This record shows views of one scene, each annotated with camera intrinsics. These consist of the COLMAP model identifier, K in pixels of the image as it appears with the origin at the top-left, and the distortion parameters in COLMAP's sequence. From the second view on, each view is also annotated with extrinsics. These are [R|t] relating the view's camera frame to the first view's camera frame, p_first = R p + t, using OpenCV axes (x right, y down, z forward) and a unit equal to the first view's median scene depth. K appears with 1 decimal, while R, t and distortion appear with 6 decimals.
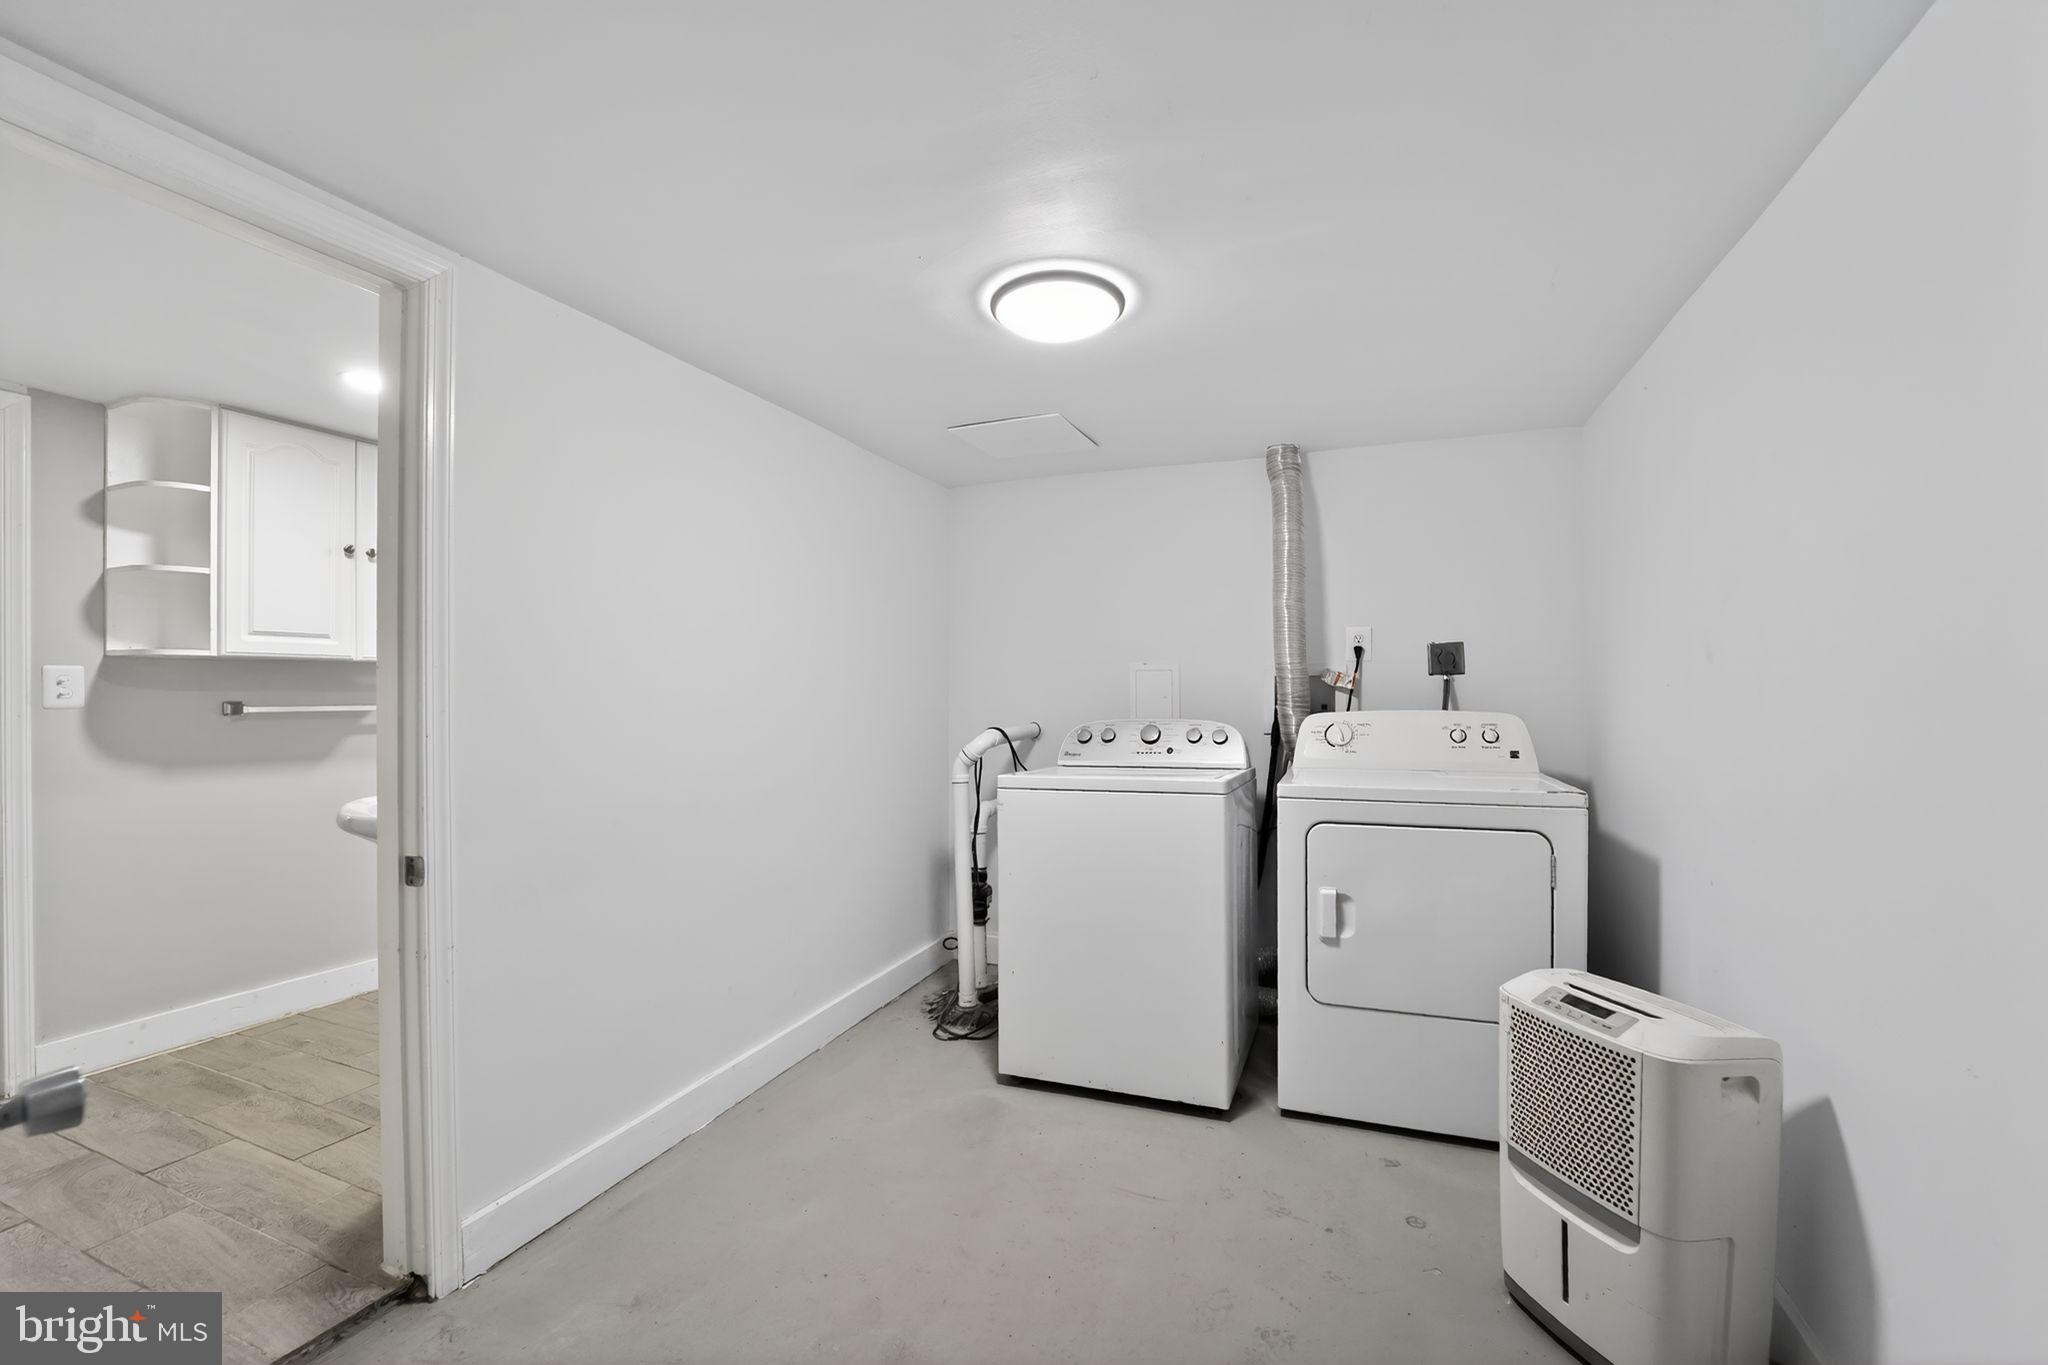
lens RADIAL K [[830.6, 0, 1044.7], [0, 830.6, 688.0], [0, 0, 1]] dist [-0.027282, -0.000080]
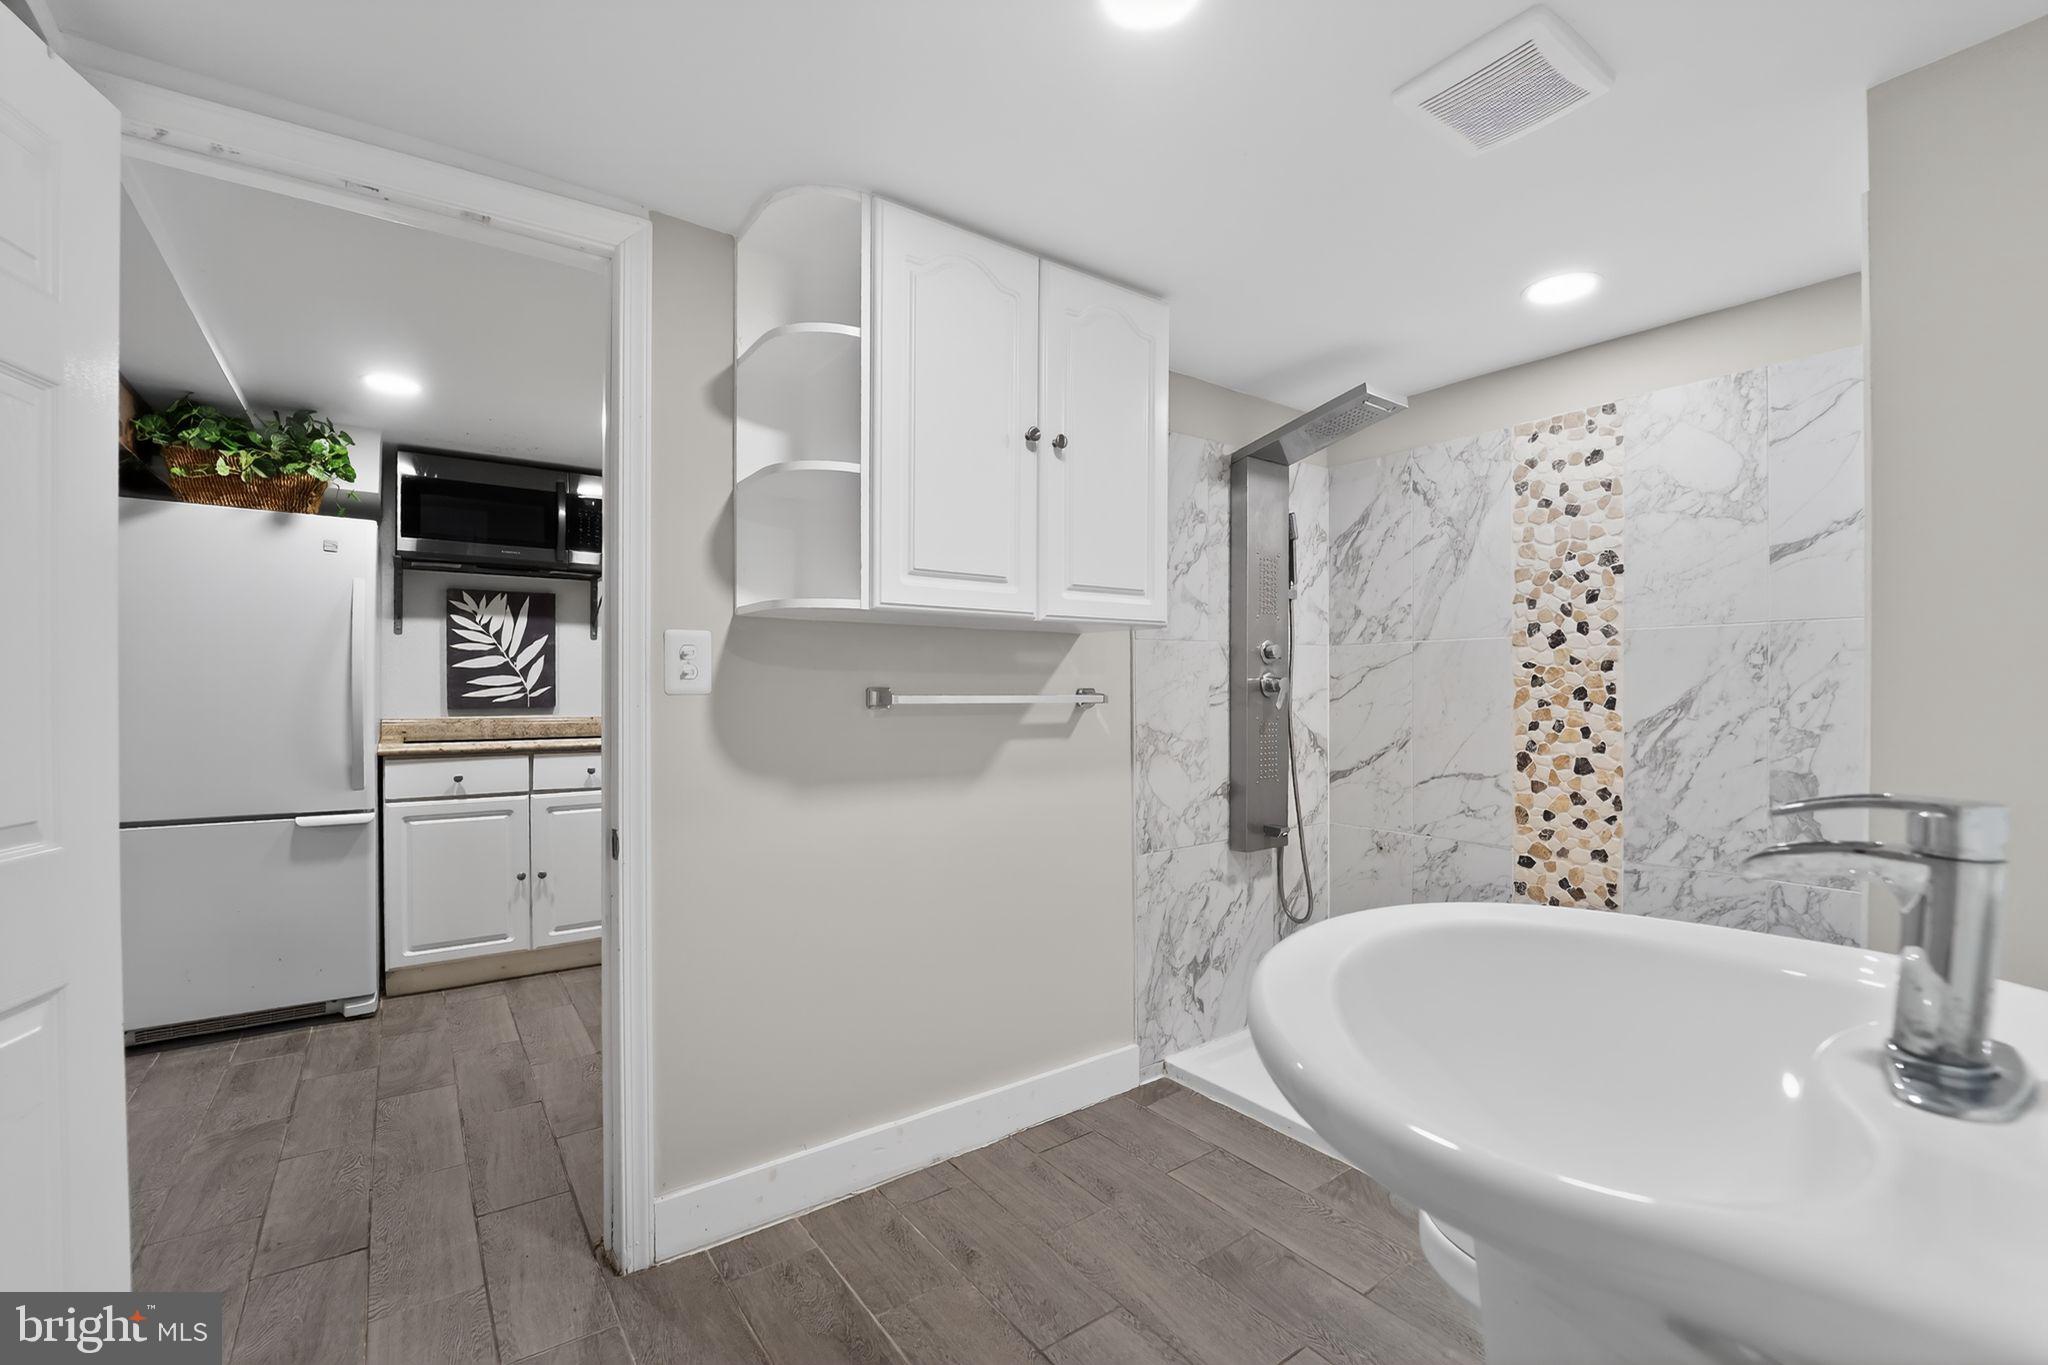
lens RADIAL K [[830.6, 0, 1044.7], [0, 830.6, 688.0], [0, 0, 1]] dist [-0.027282, -0.000080]
pose [[0.860858, 0.005478, -0.508816, -0.603426], [-0.004407, 0.999985, 0.003311, 0.016236], [0.508826, -0.000609, 0.860869, 0.538845]]
